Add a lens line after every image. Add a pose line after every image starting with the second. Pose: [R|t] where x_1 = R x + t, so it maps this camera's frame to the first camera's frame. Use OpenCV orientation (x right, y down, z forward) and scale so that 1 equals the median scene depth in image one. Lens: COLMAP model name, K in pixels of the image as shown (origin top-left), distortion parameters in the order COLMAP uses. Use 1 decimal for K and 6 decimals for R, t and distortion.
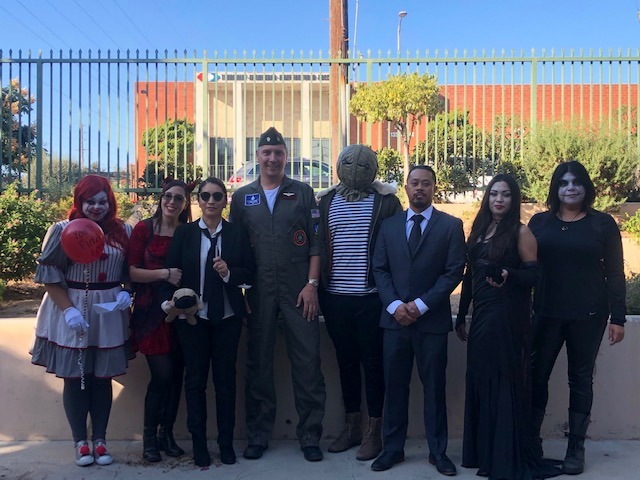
lens RADIAL K [[804.5, 0, 320.5], [0, 804.5, 244.8], [0, 0, 1]] dist [0.058778, 0.000000]
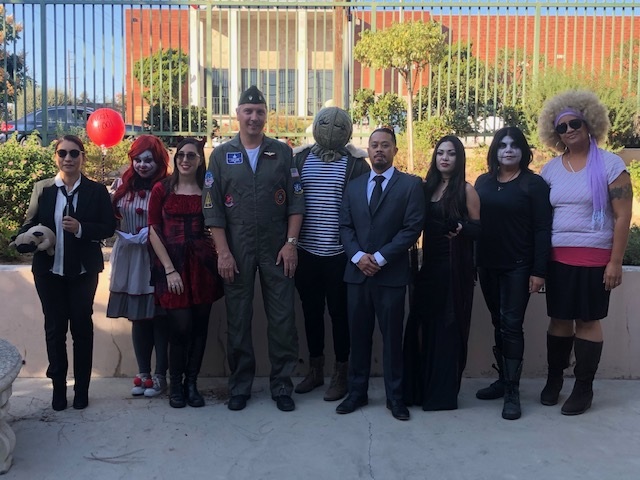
lens RADIAL K [[840.8, 0, 320.7], [0, 840.8, 248.7], [0, 0, 1]] dist [0.025098, 0.000000]
pose [[0.999946, 0.005776, 0.008652, -0.024665], [-0.006515, 0.996101, 0.087983, -0.035809], [-0.008110, -0.088035, 0.996084, -0.126578]]
